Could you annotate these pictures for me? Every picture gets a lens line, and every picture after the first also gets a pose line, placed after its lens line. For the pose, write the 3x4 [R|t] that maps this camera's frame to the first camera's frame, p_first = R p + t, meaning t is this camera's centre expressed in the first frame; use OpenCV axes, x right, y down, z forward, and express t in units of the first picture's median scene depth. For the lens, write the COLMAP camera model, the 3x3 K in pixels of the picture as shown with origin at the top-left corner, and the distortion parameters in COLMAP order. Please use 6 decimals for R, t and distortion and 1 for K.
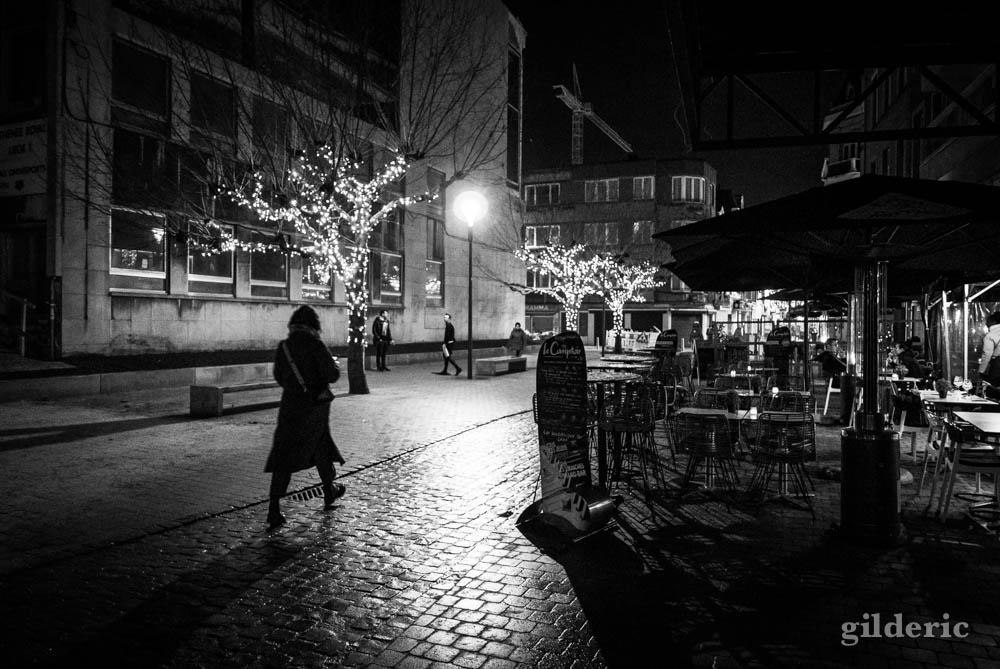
lens RADIAL K [[706.3, 0, 502.9], [0, 706.3, 326.5], [0, 0, 1]] dist [-0.018097, 0.001552]
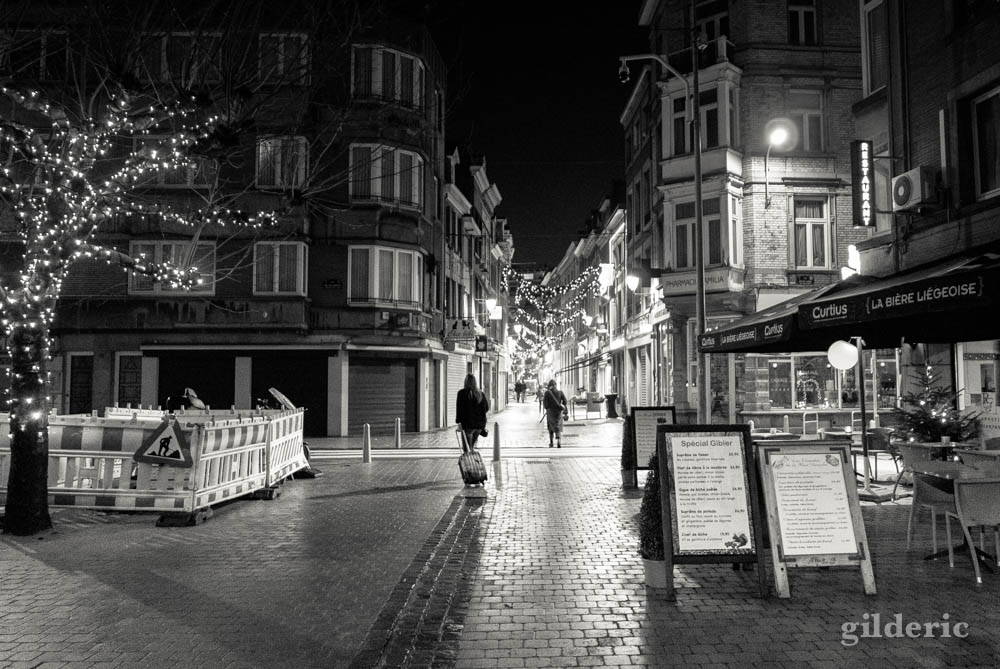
lens RADIAL K [[706.3, 0, 505.4], [0, 706.3, 334.3], [0, 0, 1]] dist [-0.018097, 0.001552]
pose [[0.923555, 0.013889, 0.383215, 0.162137], [0.013049, 0.997627, -0.067605, -0.001644], [-0.383245, 0.067437, 0.921182, 0.568271]]
